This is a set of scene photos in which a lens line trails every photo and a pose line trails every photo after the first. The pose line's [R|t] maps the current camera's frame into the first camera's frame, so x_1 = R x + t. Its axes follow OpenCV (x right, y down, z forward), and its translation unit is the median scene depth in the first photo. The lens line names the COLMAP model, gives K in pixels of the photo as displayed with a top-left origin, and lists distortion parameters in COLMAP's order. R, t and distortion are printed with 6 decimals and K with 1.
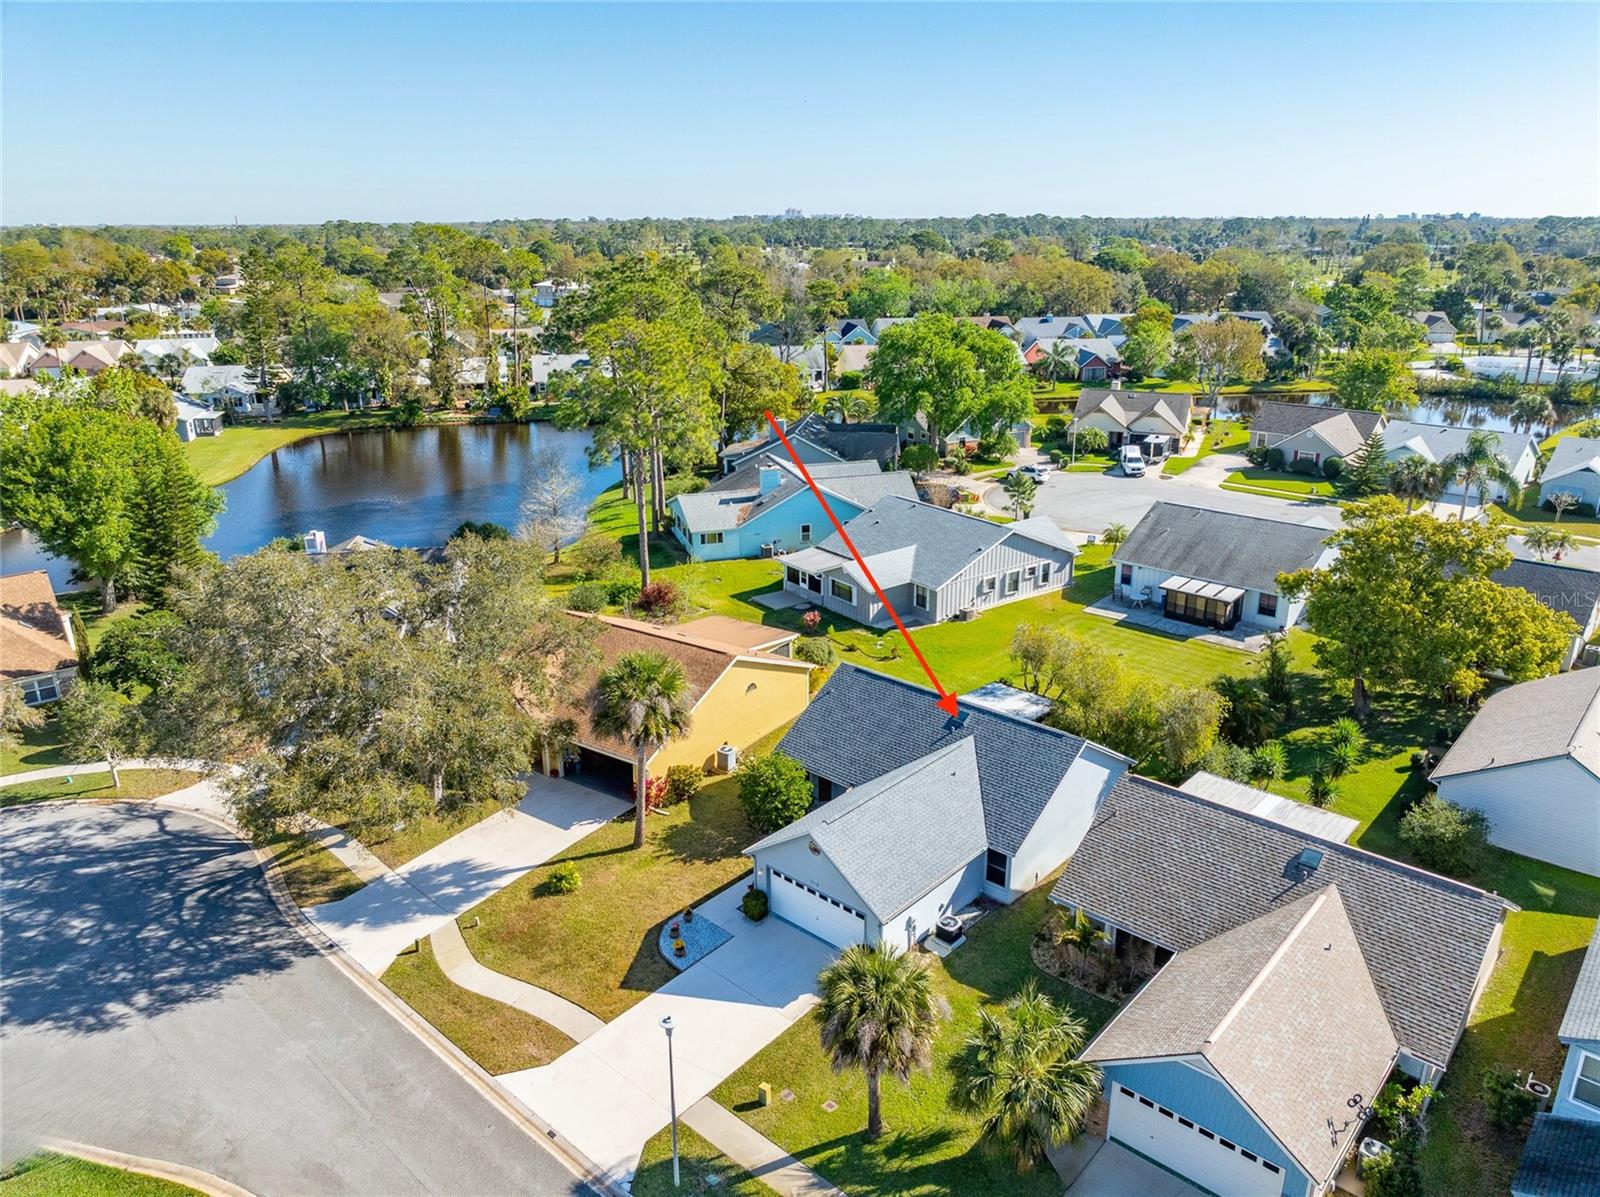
lens RADIAL K [[1123.8, 0, 808.0], [0, 1123.8, 593.7], [0, 0, 1]] dist [-0.033283, 0.027827]
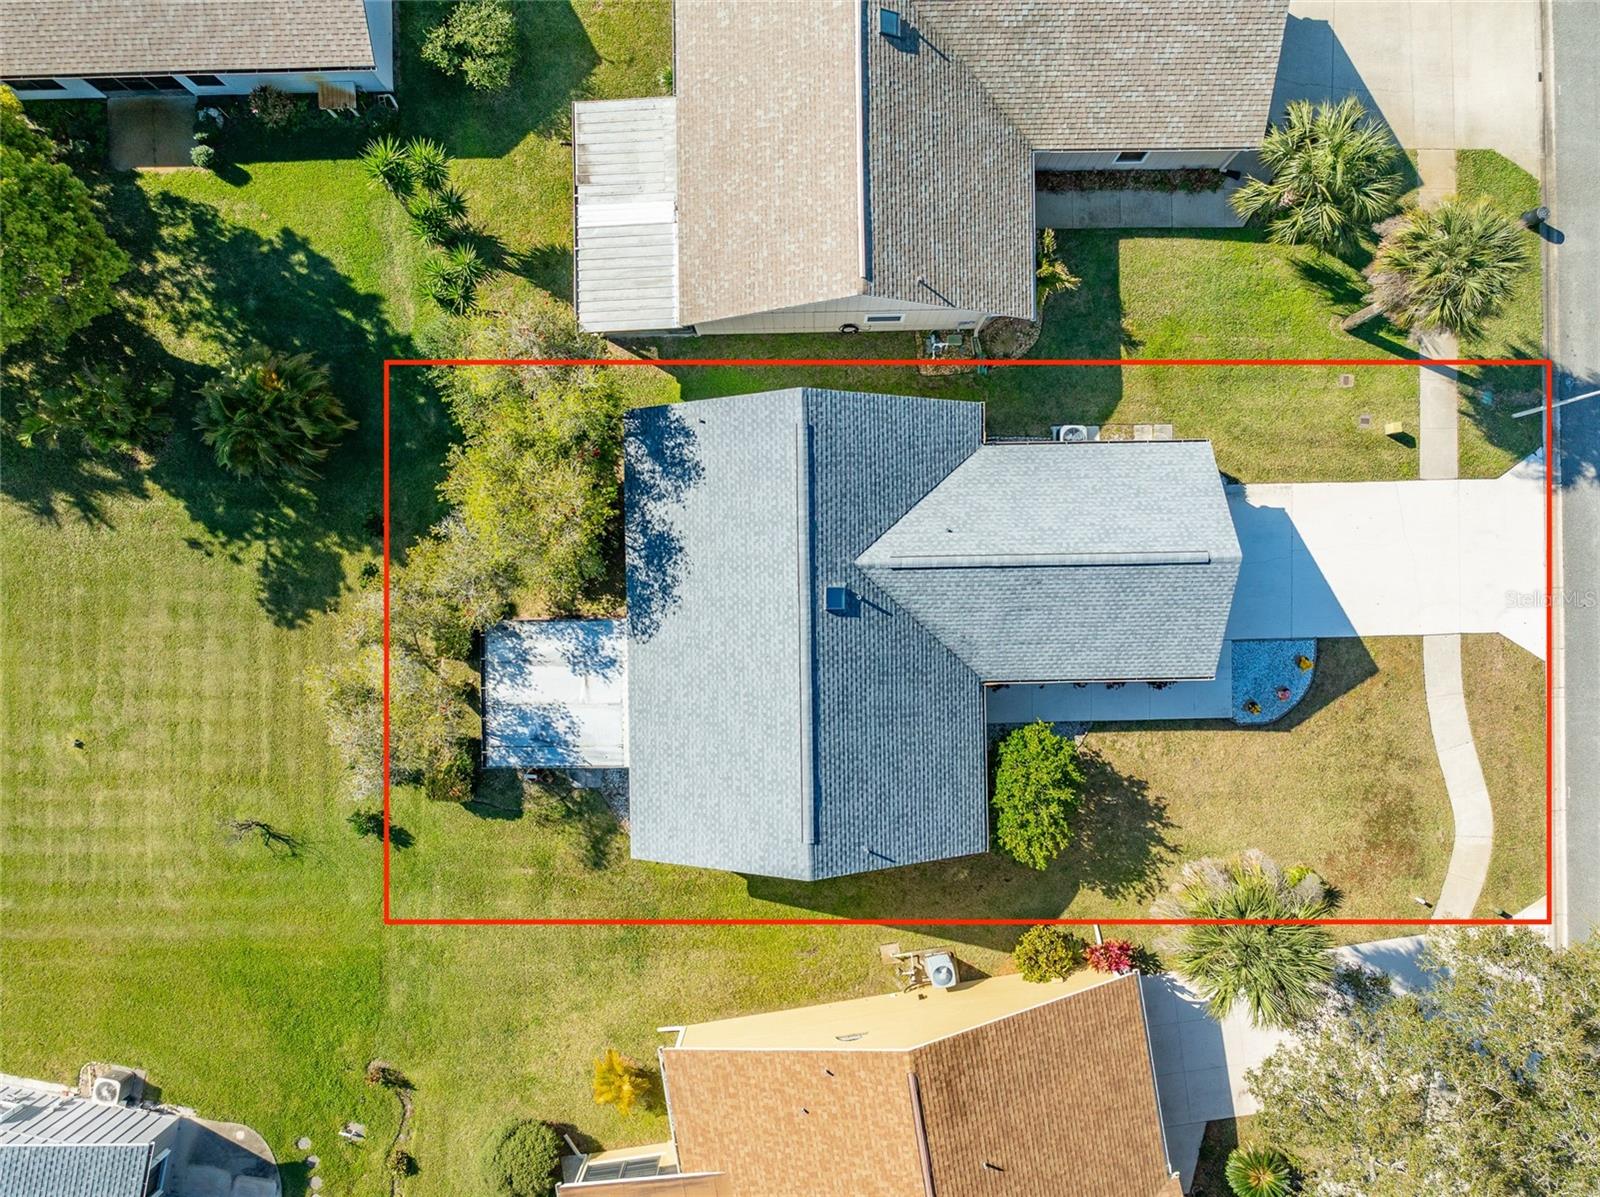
lens RADIAL K [[1140.1, 0, 801.1], [0, 1140.1, 592.4], [0, 0, 1]] dist [-0.042939, 0.036123]
pose [[-0.679380, -0.733738, 0.008451, 0.147522], [0.241609, -0.212805, 0.946752, -0.483765], [-0.692869, 0.645246, 0.321853, 0.811868]]
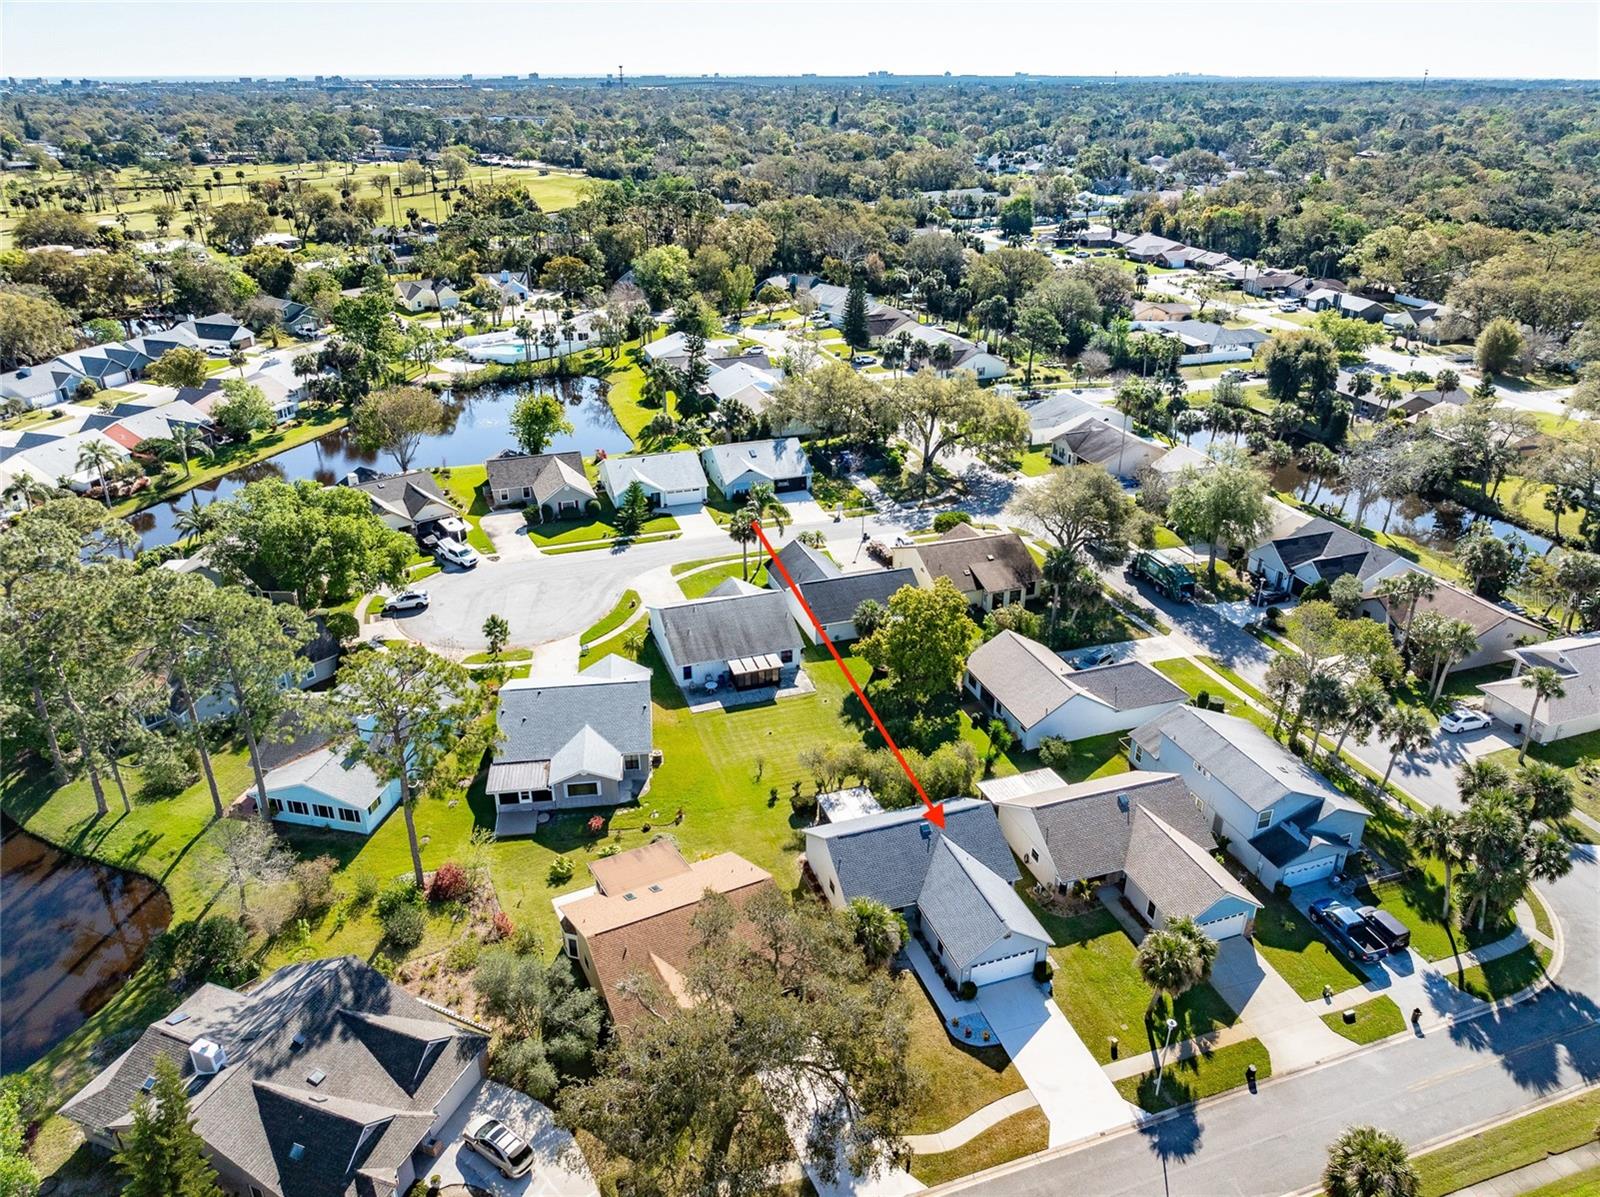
lens RADIAL K [[1131.5, 0, 804.8], [0, 1131.5, 594.2], [0, 0, 1]] dist [-0.033159, 0.022978]
pose [[0.487735, -0.366193, 0.792475, -1.144635], [0.276399, 0.925845, 0.257710, -0.687795], [-0.828081, 0.093345, 0.552782, 0.195587]]
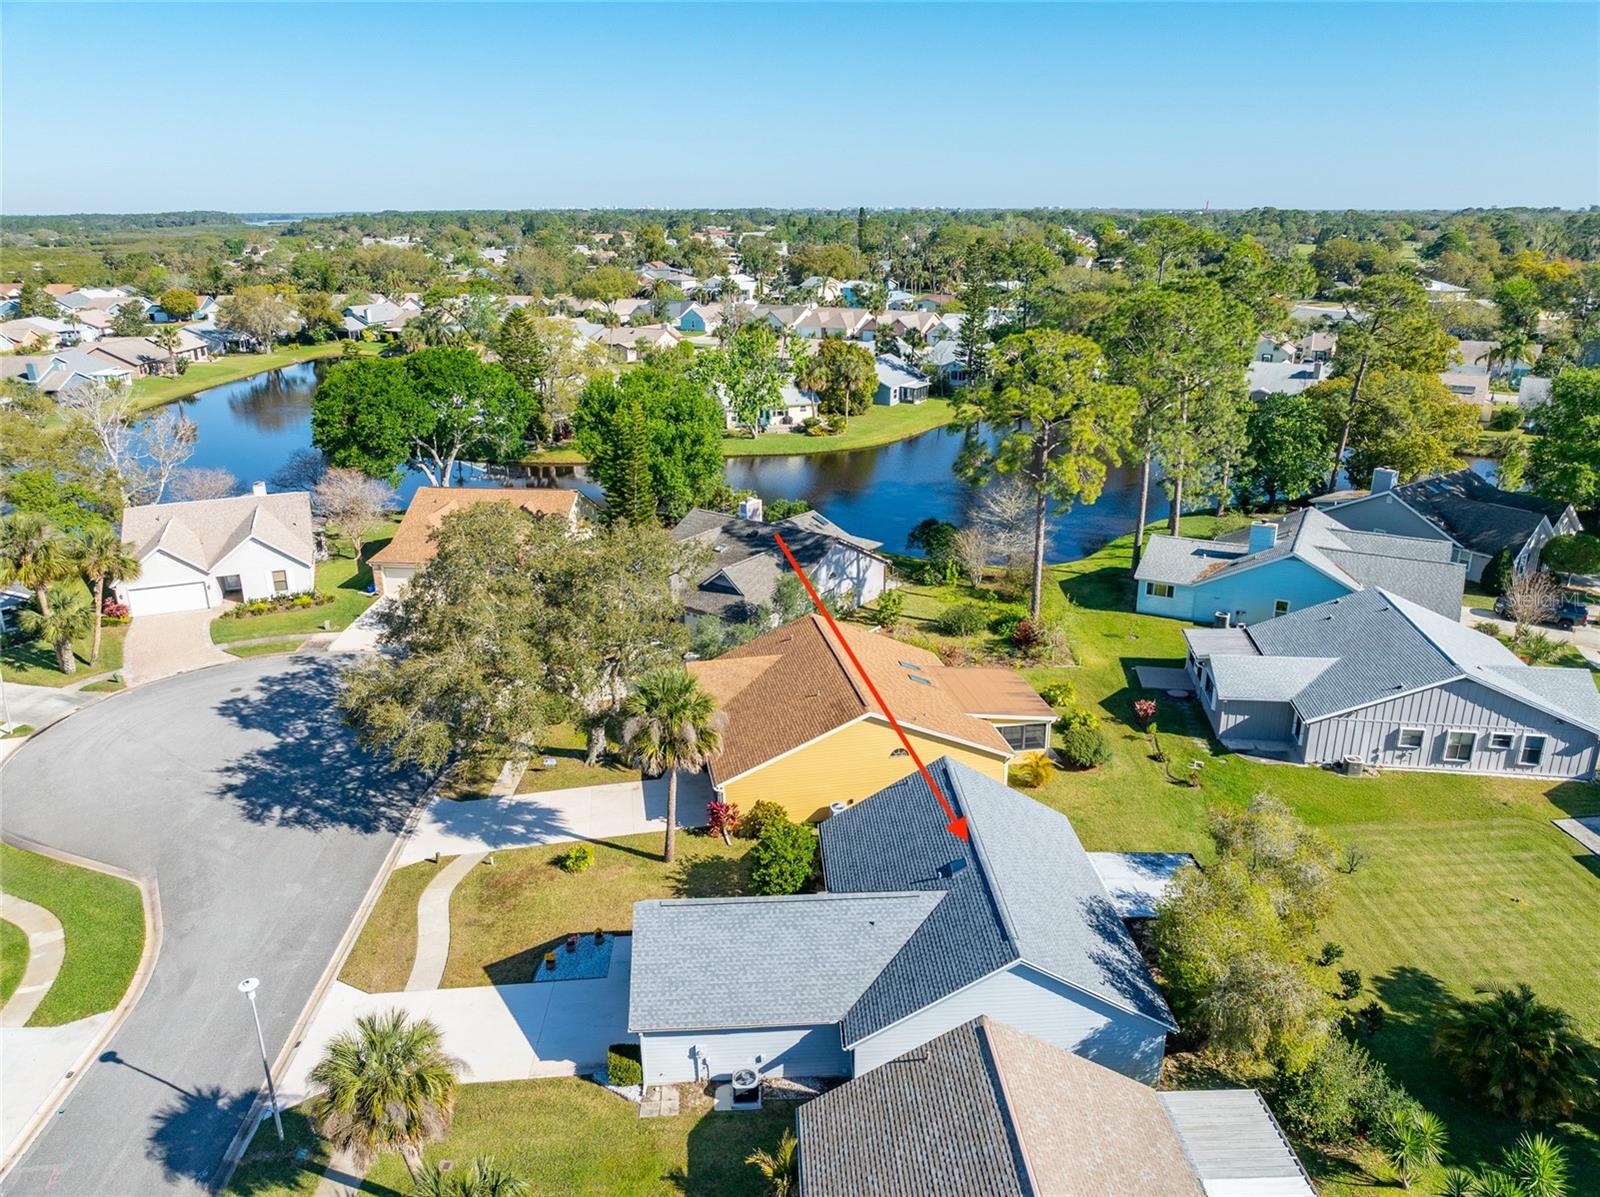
lens RADIAL K [[1121.1, 0, 805.7], [0, 1121.1, 601.9], [0, 0, 1]] dist [-0.033622, 0.024466]
pose [[0.707121, 0.236558, -0.666348, 0.541794], [-0.224049, 0.968778, 0.106165, -0.129263], [0.670658, 0.074223, 0.738044, 0.333784]]
